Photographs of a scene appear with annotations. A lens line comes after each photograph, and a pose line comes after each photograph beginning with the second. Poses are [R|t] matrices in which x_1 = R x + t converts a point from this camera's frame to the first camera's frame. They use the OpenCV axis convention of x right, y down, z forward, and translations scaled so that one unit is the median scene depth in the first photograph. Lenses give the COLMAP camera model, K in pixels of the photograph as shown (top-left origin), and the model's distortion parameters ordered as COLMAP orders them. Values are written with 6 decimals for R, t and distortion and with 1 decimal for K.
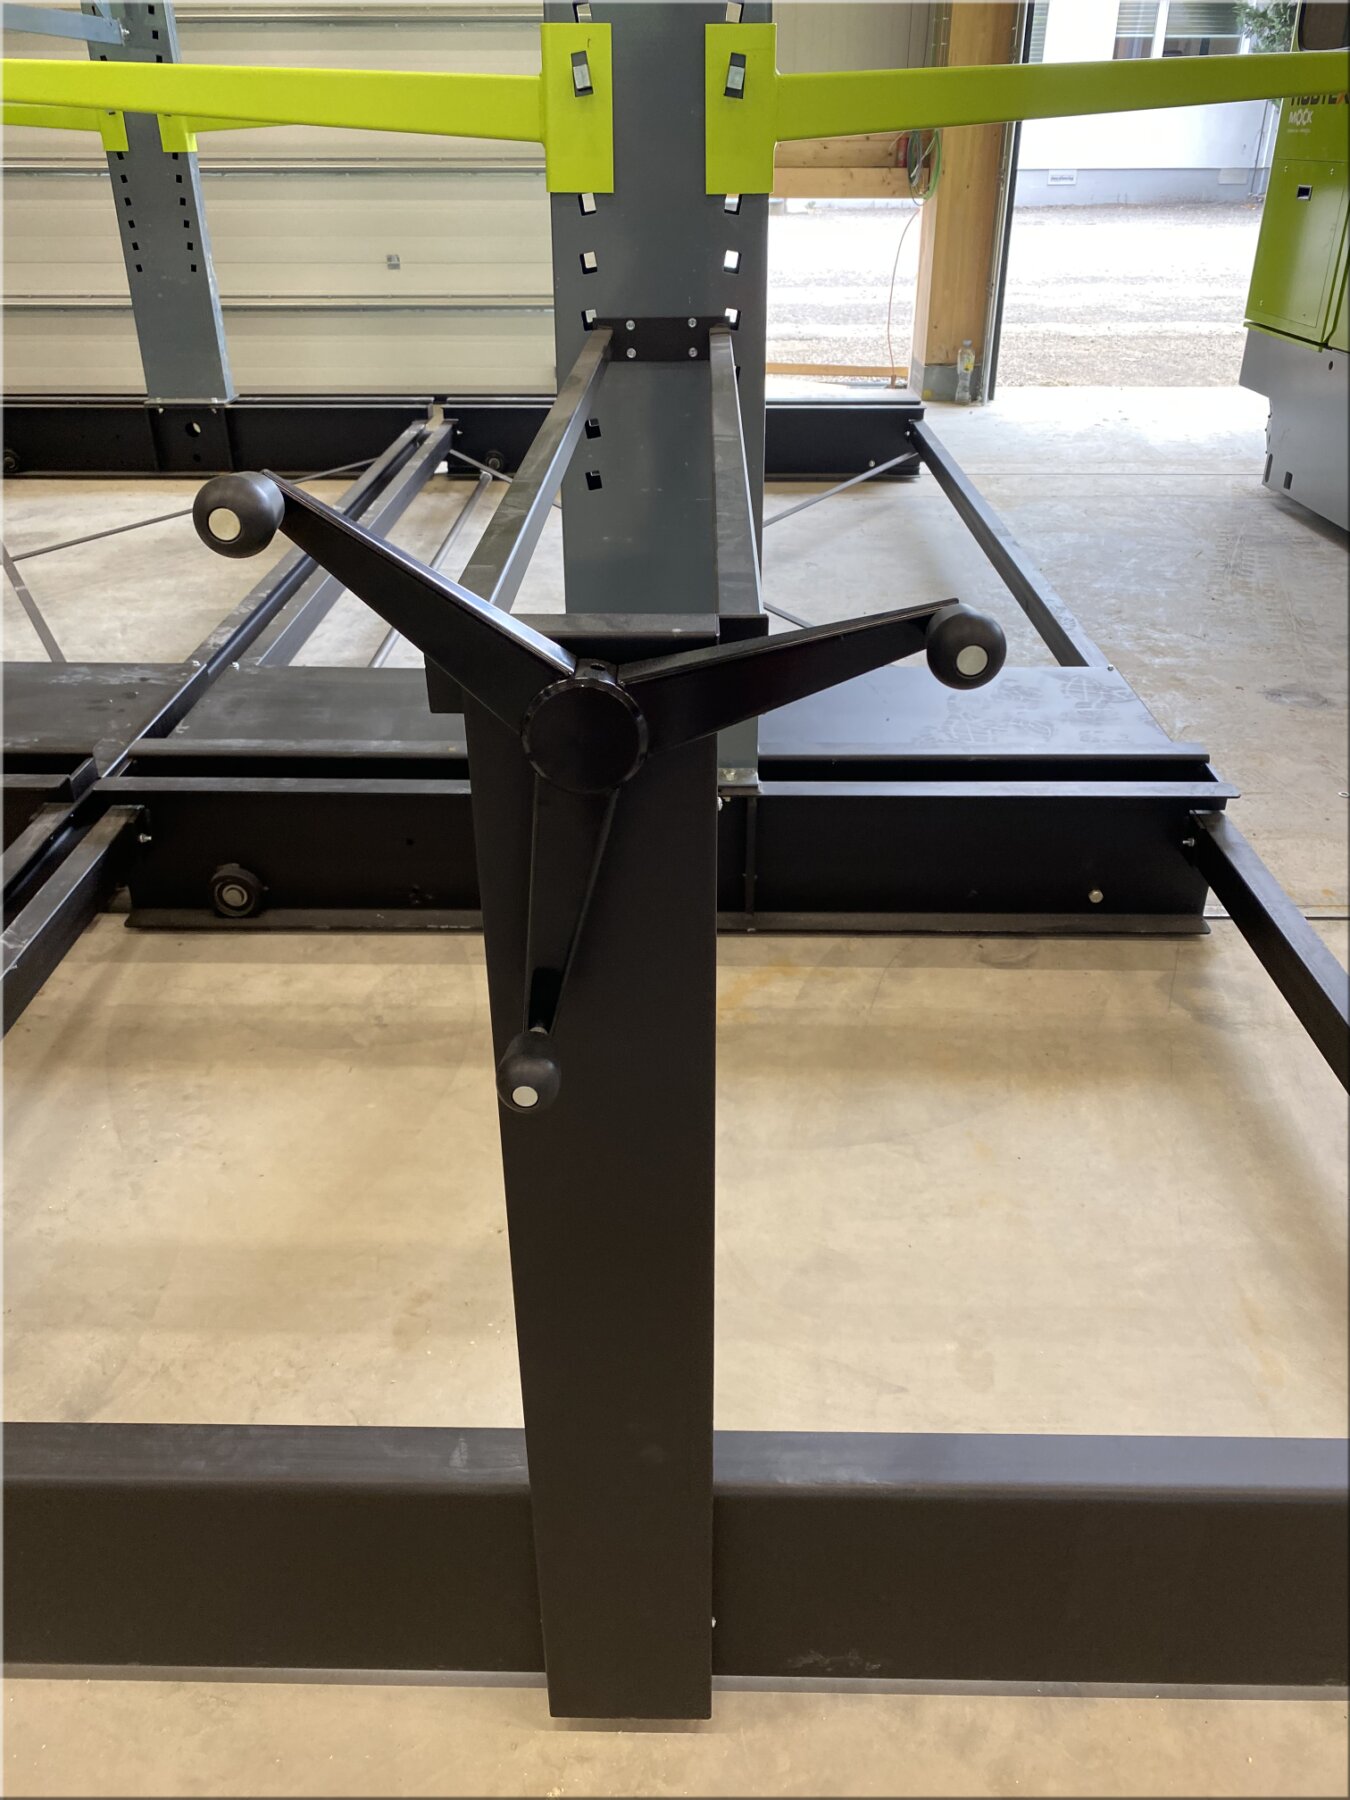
lens RADIAL K [[1397.1, 0, 706.8], [0, 1397.1, 897.9], [0, 0, 1]] dist [0.006867, 0.001807]
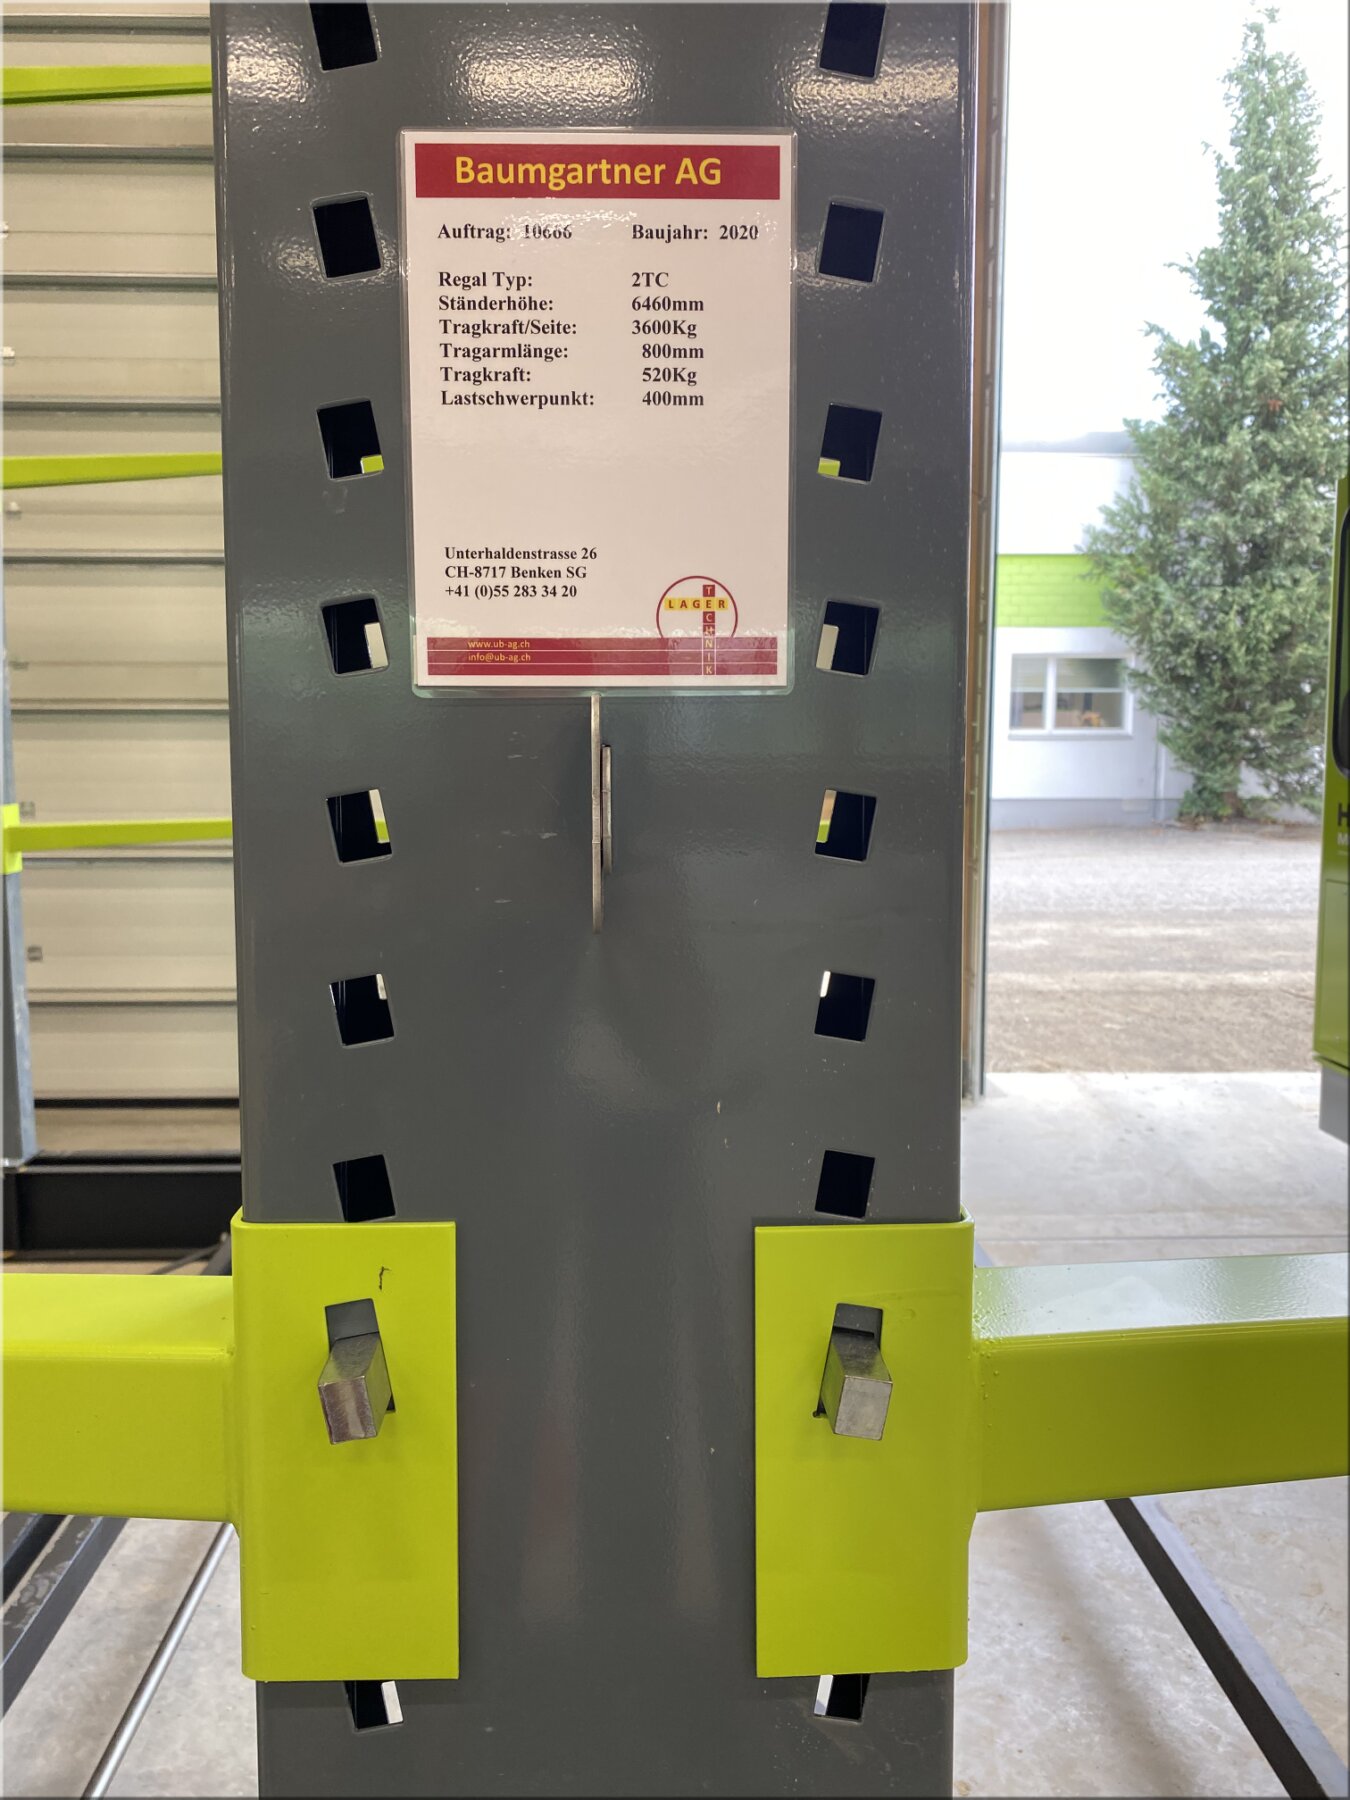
lens RADIAL K [[1397.1, 0, 706.8], [0, 1397.1, 897.9], [0, 0, 1]] dist [0.006867, 0.001807]
pose [[0.998806, -0.009046, 0.048005, -0.007320], [0.026832, 0.922782, -0.384387, -0.169438], [-0.040821, 0.385216, 0.921923, 0.199385]]
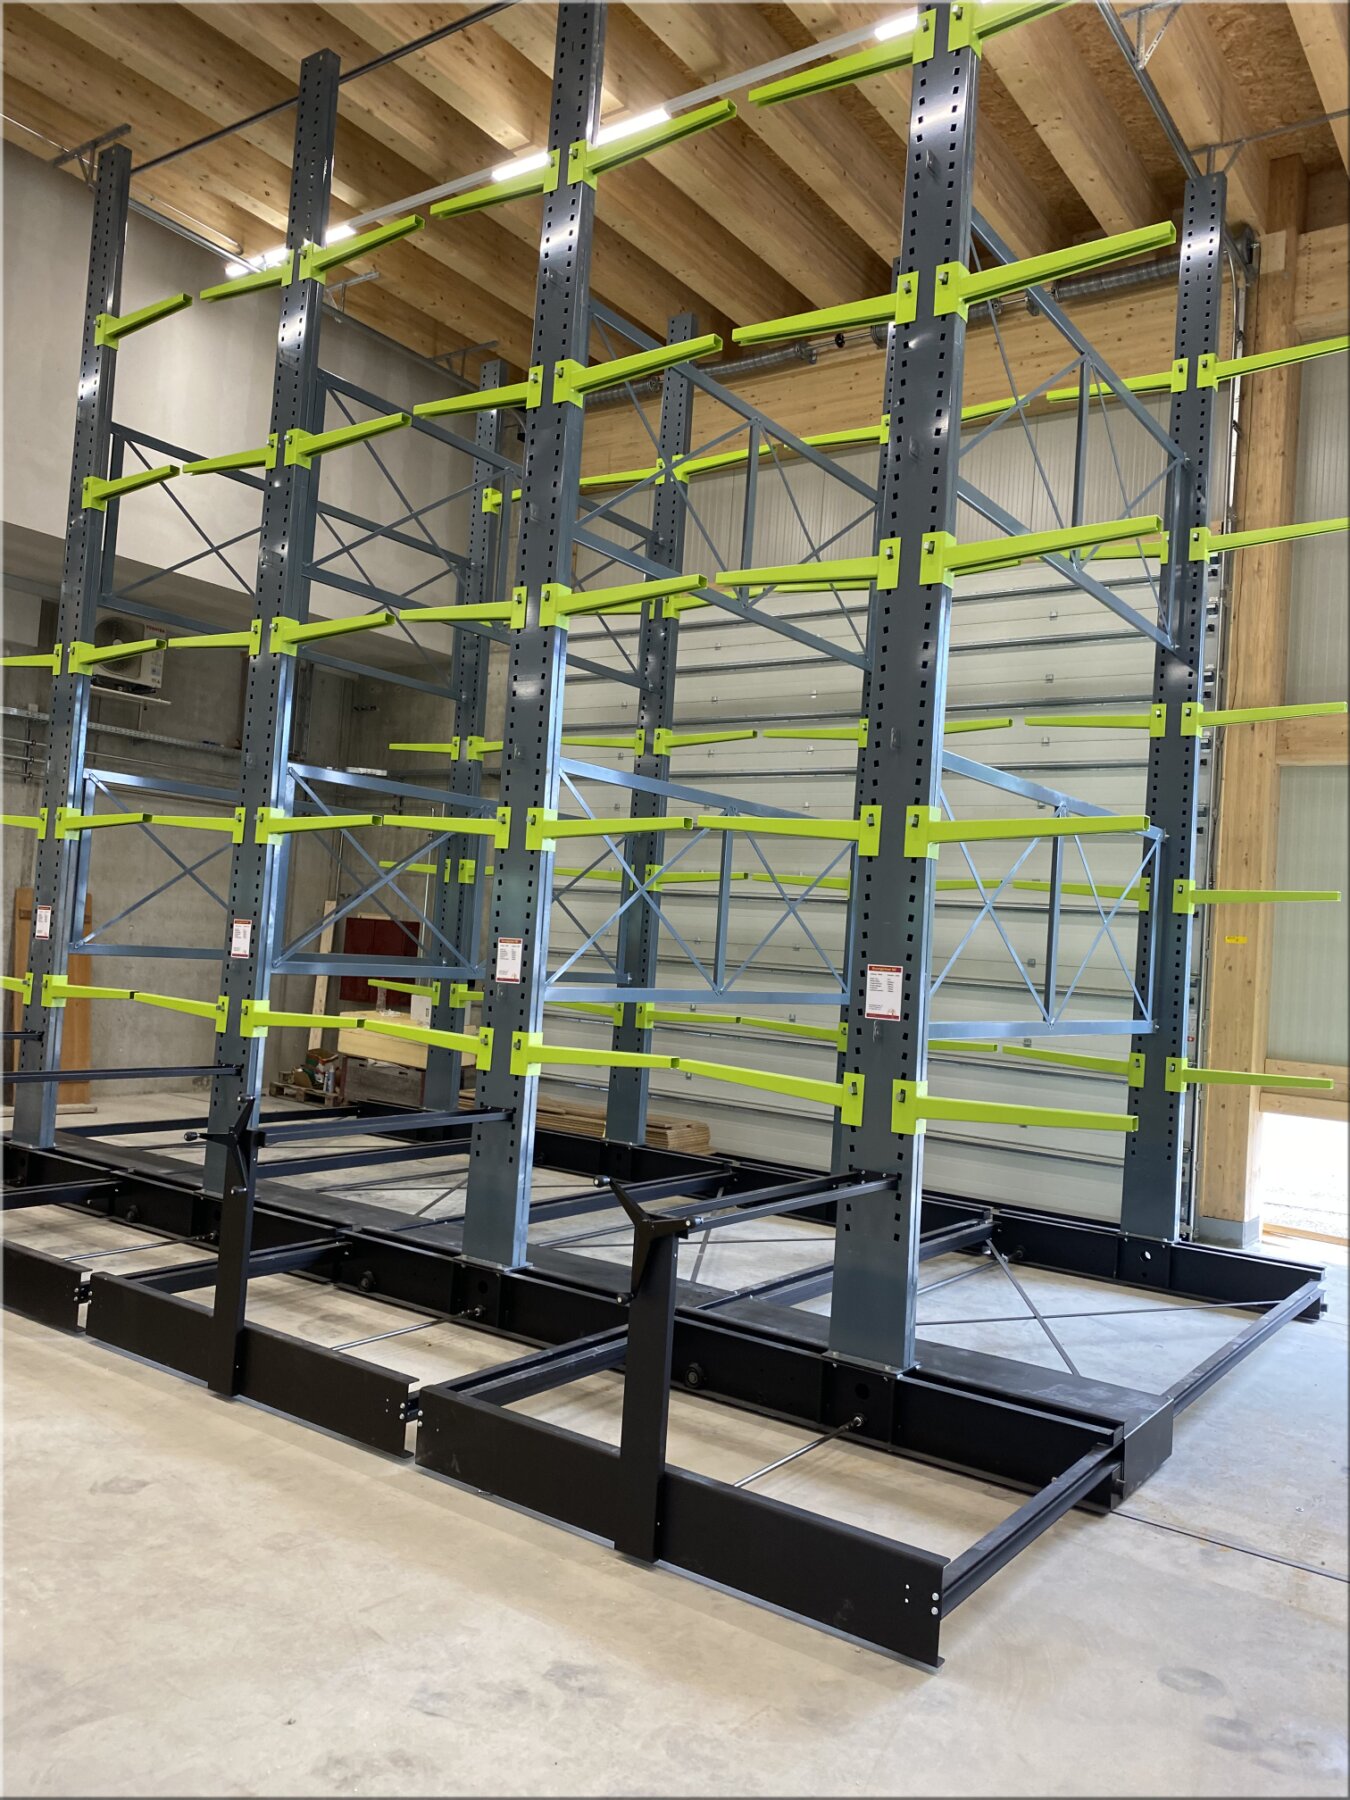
lens RADIAL K [[1397.1, 0, 706.8], [0, 1397.1, 897.9], [0, 0, 1]] dist [0.006867, 0.001807]
pose [[0.824305, 0.033097, -0.565178, 0.388051], [-0.330345, 0.838845, -0.432680, 0.131362], [0.459776, 0.543364, 0.702397, -0.422809]]
